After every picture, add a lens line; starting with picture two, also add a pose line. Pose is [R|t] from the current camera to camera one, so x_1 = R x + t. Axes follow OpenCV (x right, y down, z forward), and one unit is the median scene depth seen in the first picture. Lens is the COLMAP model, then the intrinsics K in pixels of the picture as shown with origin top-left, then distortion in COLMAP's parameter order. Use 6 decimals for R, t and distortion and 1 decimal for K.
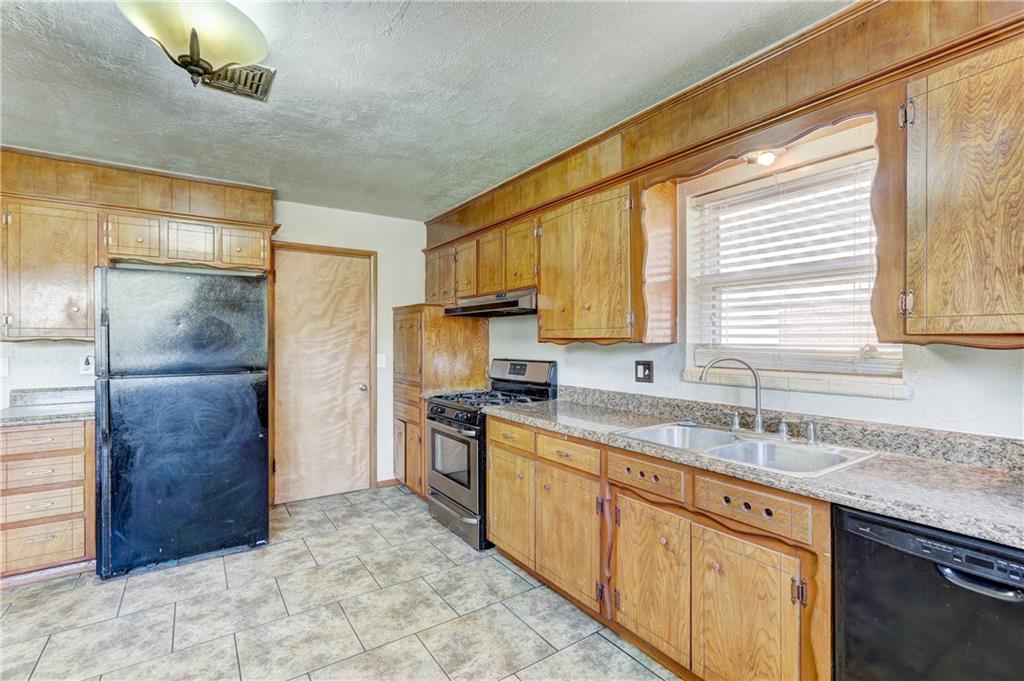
lens RADIAL K [[465.9, 0, 504.7], [0, 465.9, 342.3], [0, 0, 1]] dist [-0.005567, 0.003663]
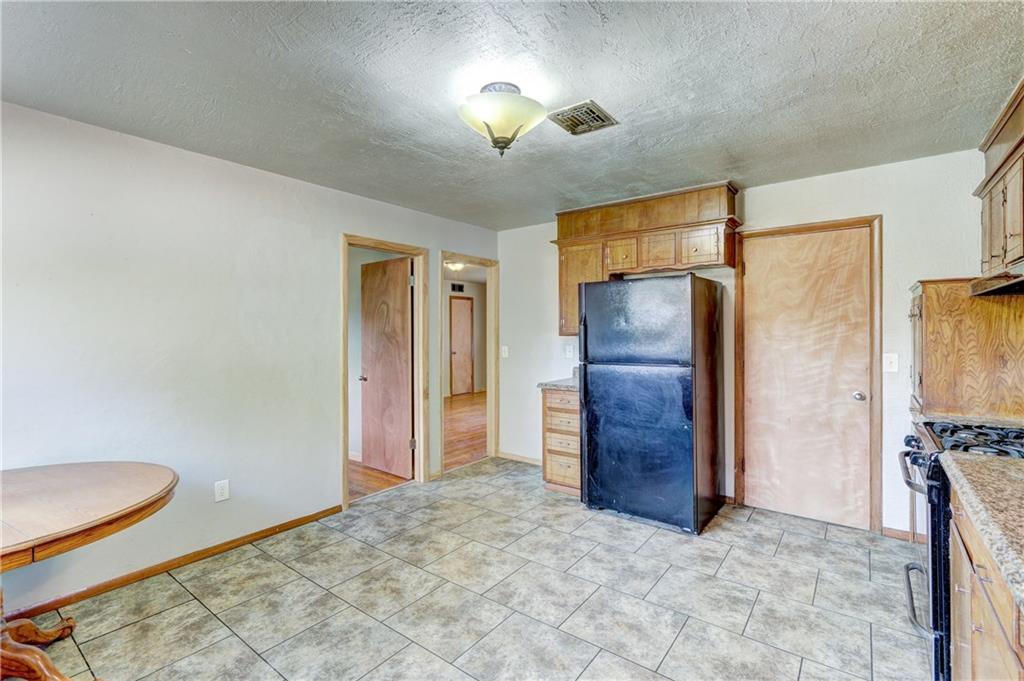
lens RADIAL K [[465.9, 0, 506.2], [0, 465.9, 332.6], [0, 0, 1]] dist [-0.005567, 0.003663]
pose [[0.319326, -0.000304, -0.947645, 0.342686], [0.001056, 0.999999, 0.000035, -0.012034], [0.947644, -0.001012, 0.319326, 0.293107]]
